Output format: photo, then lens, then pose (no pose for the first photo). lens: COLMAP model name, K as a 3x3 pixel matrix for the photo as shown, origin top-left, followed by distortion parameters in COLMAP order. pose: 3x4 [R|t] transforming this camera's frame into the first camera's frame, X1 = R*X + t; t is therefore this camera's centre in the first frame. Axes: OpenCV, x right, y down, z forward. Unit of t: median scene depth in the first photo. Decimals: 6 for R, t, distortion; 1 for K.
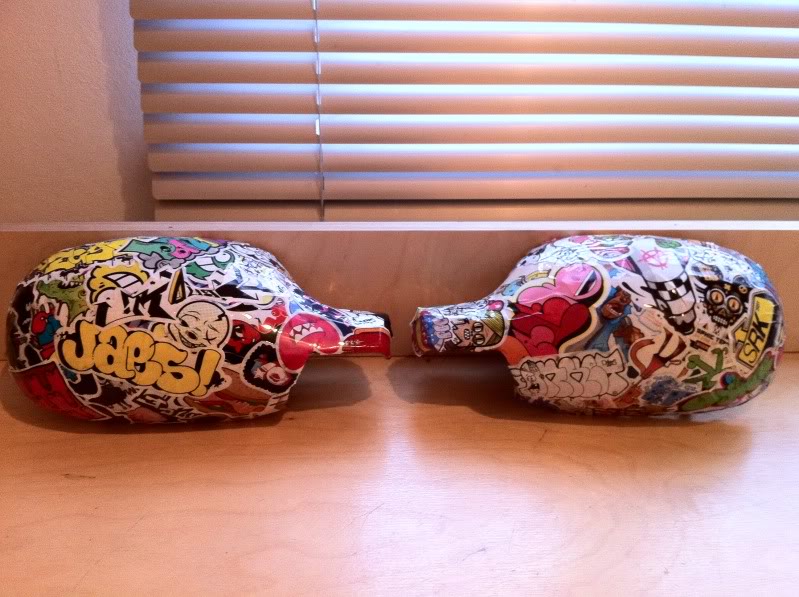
lens RADIAL K [[693.4, 0, 399.5], [0, 693.4, 298.5], [0, 0, 1]] dist [0.000461, -0.009307]
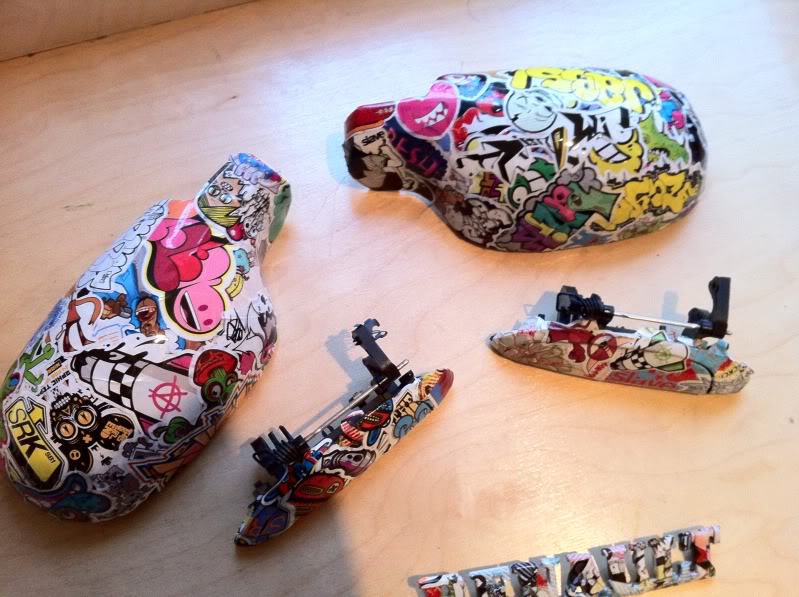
lens RADIAL K [[693.4, 0, 399.5], [0, 693.4, 298.5], [0, 0, 1]] dist [0.000461, -0.009307]
pose [[-0.543738, 0.814990, -0.200349, 0.295565], [-0.830966, -0.489333, 0.264667, -0.494592], [0.117663, 0.310393, 0.943298, 0.171706]]
